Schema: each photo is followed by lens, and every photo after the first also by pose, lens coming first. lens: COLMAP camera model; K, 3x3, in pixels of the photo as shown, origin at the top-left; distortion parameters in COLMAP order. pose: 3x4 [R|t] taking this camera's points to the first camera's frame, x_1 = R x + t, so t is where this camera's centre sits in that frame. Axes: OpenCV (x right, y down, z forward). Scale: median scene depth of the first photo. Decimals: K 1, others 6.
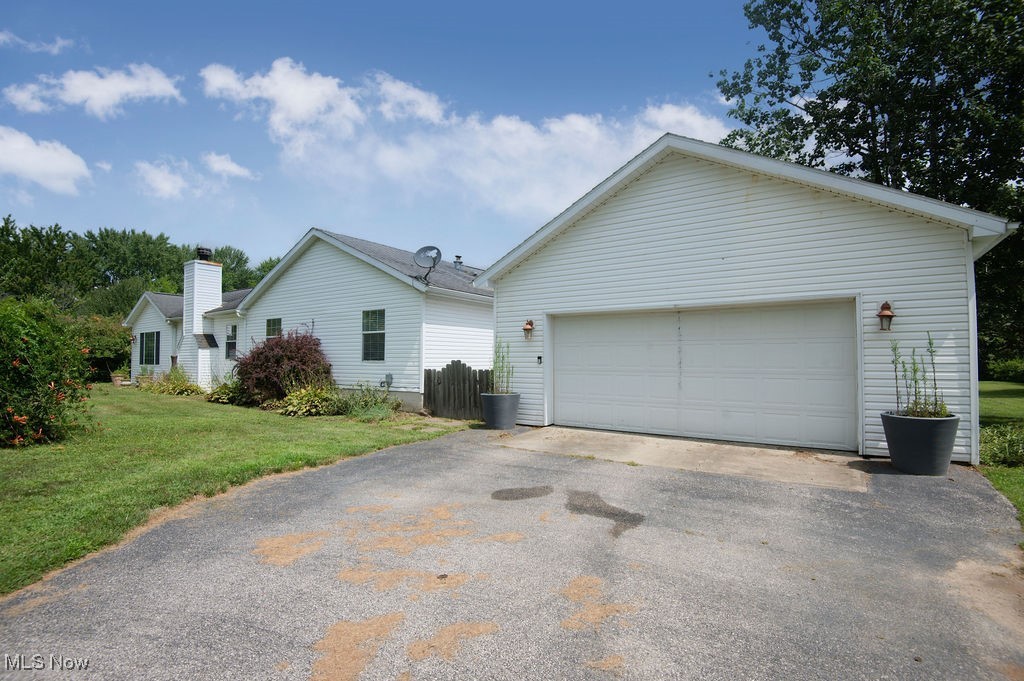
lens RADIAL K [[473.5, 0, 512.0], [0, 473.5, 337.7], [0, 0, 1]] dist [-0.019914, -0.013573]
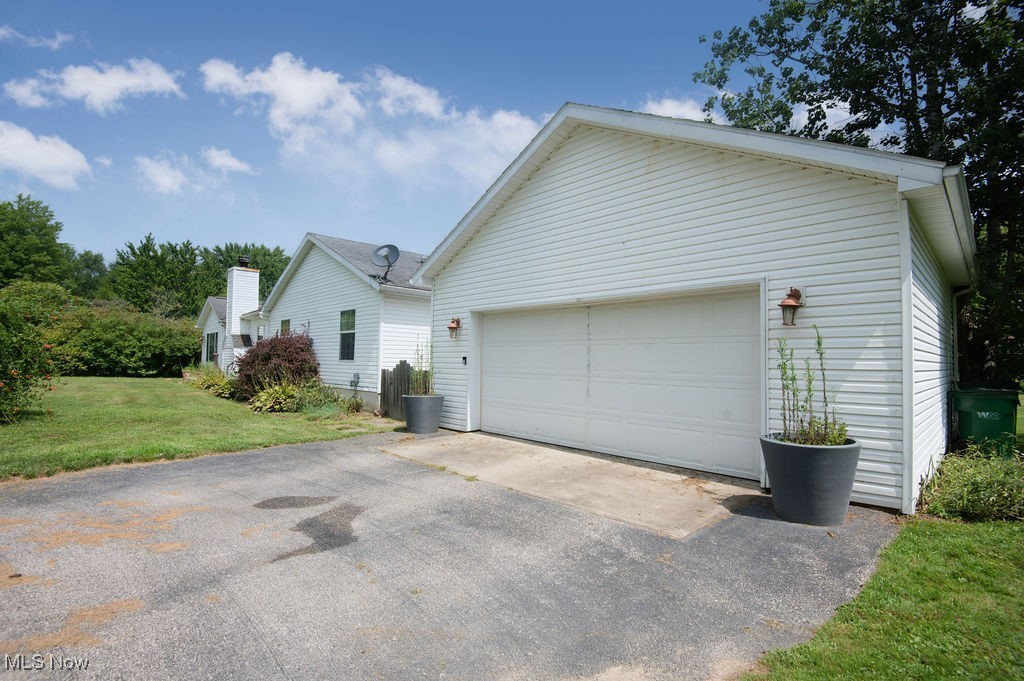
lens RADIAL K [[473.5, 0, 516.3], [0, 473.5, 336.4], [0, 0, 1]] dist [-0.019914, -0.013573]
pose [[0.979438, 0.003210, -0.201721, 0.504225], [-0.005423, 0.999931, -0.010420, 0.012399], [0.201674, 0.011300, 0.979388, 0.154333]]
